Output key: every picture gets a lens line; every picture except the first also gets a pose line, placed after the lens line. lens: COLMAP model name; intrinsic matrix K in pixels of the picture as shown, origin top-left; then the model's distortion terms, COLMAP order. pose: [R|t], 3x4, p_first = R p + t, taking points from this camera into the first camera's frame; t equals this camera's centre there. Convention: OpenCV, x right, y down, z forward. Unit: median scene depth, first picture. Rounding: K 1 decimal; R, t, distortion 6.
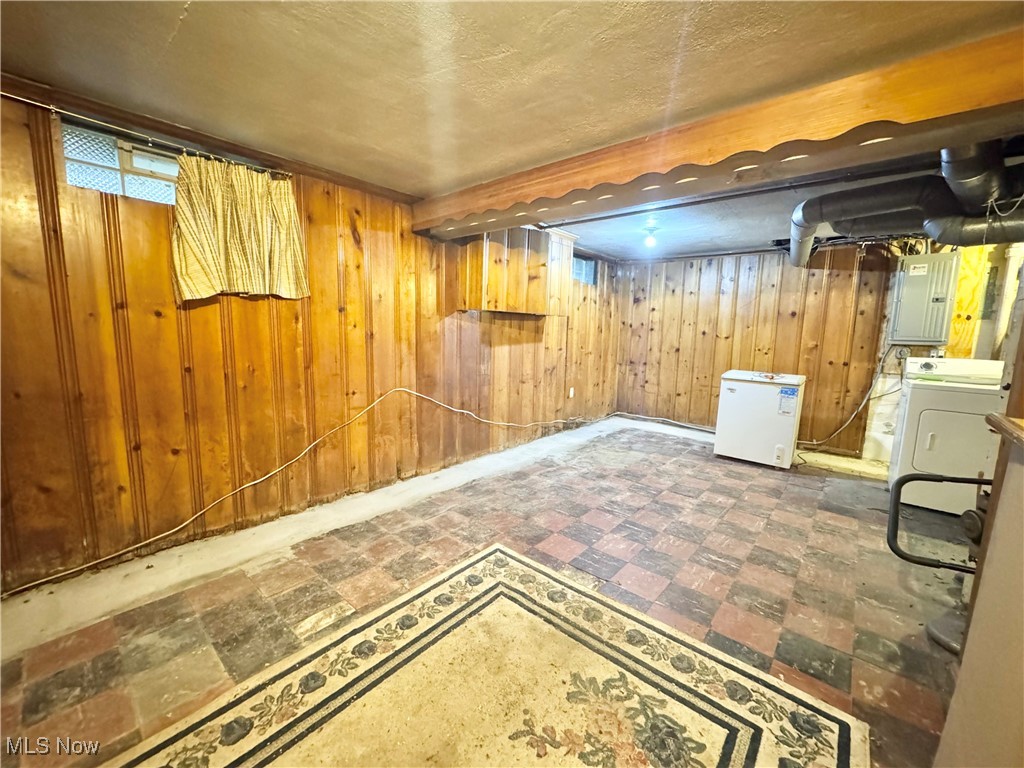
lens RADIAL K [[409.7, 0, 510.3], [0, 409.7, 380.9], [0, 0, 1]] dist [-0.002993, 0.000661]
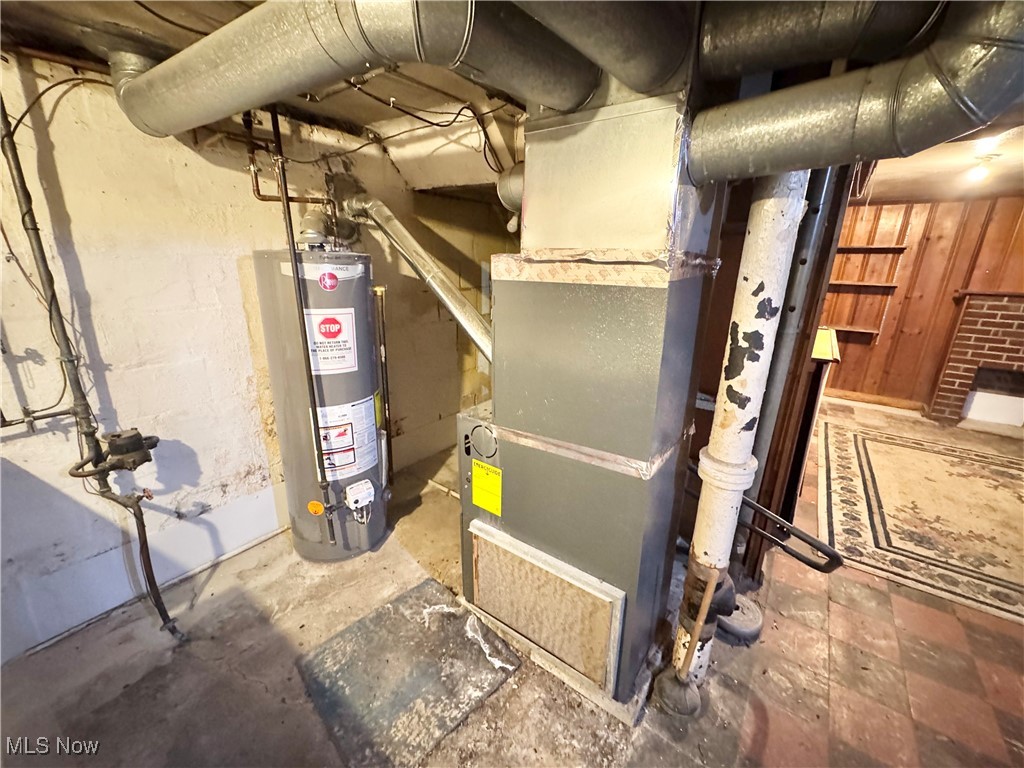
lens RADIAL K [[409.7, 0, 510.4], [0, 409.7, 379.0], [0, 0, 1]] dist [-0.002993, 0.000661]
pose [[-0.996175, -0.017991, -0.085503, 0.956538], [-0.051156, 0.913414, 0.403804, -0.181156], [0.070835, 0.406634, -0.910841, 0.894987]]
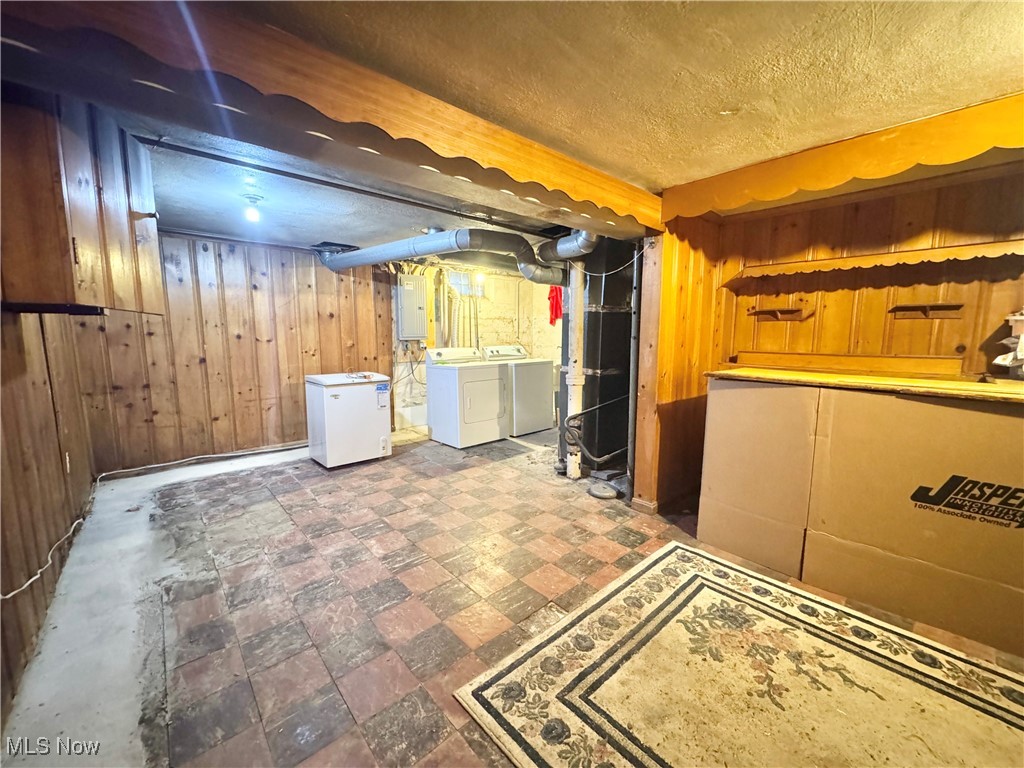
lens RADIAL K [[409.7, 0, 511.0], [0, 409.7, 382.4], [0, 0, 1]] dist [-0.002993, 0.000661]
pose [[0.128127, -0.148889, 0.980518, -0.418212], [0.130493, 0.982602, 0.132154, -0.102778], [-0.983135, 0.111018, 0.145327, 0.577973]]
